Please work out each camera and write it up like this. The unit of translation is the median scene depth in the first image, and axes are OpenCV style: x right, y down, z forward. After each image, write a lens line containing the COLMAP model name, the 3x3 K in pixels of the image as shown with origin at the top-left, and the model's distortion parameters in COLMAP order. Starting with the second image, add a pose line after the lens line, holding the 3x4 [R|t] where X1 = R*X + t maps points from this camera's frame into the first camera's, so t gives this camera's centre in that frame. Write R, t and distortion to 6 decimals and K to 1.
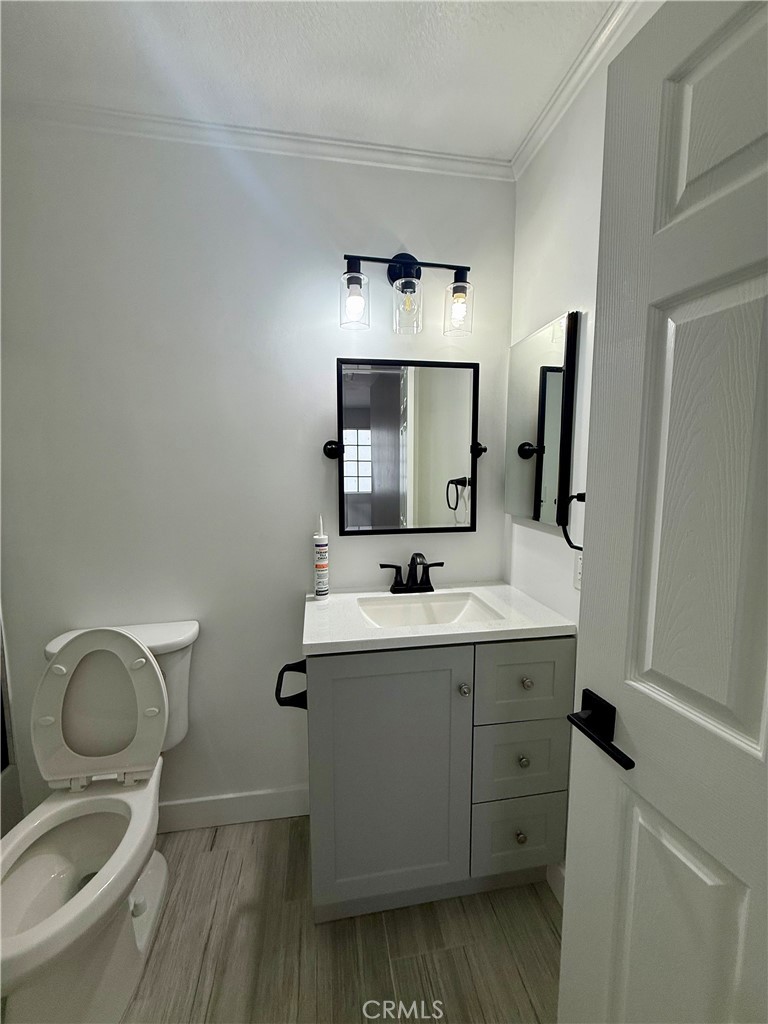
lens RADIAL K [[412.0, 0, 378.5], [0, 412.0, 510.5], [0, 0, 1]] dist [-0.000841, -0.000412]
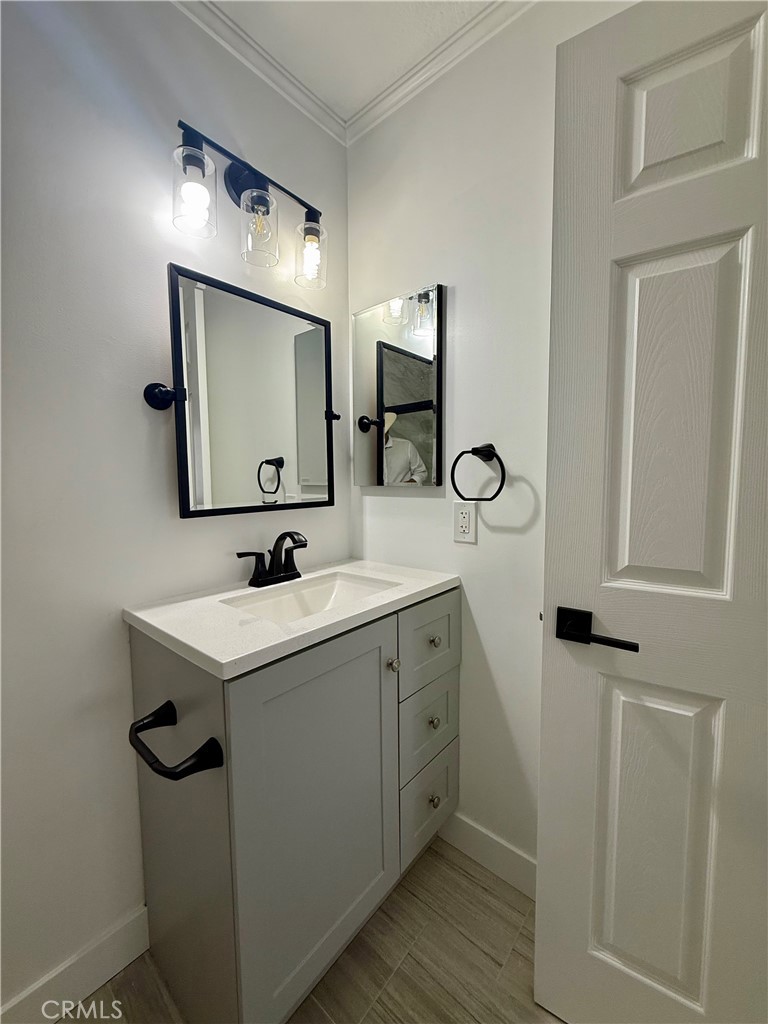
lens RADIAL K [[412.0, 0, 383.0], [0, 412.0, 512.0], [0, 0, 1]] dist [-0.000841, -0.000412]
pose [[0.756167, -0.056505, 0.651934, -0.316273], [0.077245, 0.997007, -0.003182, 0.086572], [-0.649803, 0.052765, 0.758269, 0.265261]]
